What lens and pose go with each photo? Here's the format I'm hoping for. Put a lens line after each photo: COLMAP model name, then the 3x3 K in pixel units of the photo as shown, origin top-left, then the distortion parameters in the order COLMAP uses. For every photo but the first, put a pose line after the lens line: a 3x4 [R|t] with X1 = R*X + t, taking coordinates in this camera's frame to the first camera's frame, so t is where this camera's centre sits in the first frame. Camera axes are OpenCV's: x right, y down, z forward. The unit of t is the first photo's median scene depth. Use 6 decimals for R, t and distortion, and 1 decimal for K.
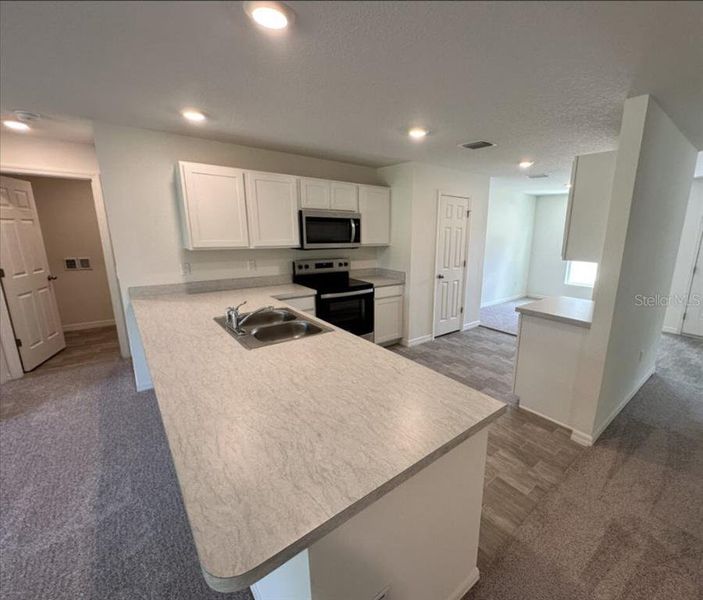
lens RADIAL K [[323.8, 0, 396.0], [0, 323.8, 300.3], [0, 0, 1]] dist [0.000118, -0.000002]
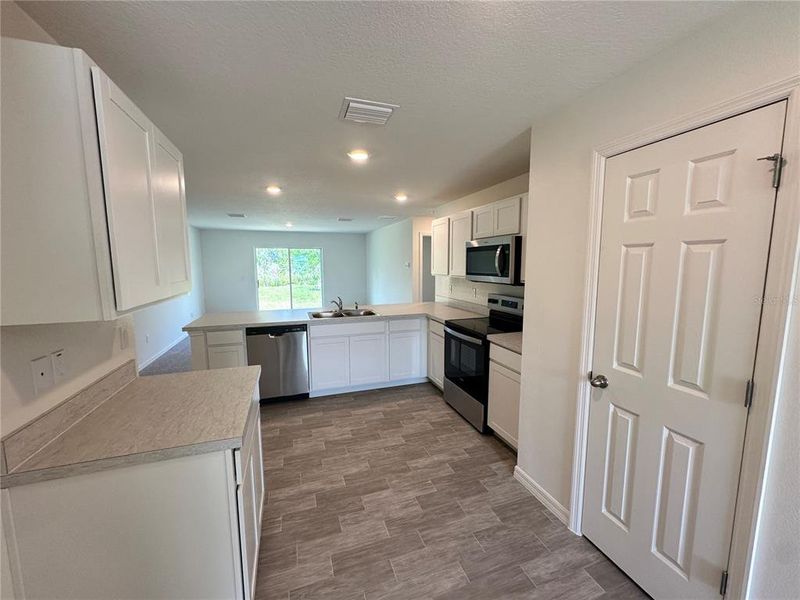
lens RADIAL K [[317.5, 0, 401.3], [0, 317.5, 297.9], [0, 0, 1]] dist [0.000264, 0.000199]
pose [[-0.359570, 0.085860, -0.929160, 0.578104], [-0.209257, 0.962976, 0.169964, -0.190593], [0.909352, 0.255548, -0.328290, 0.962085]]
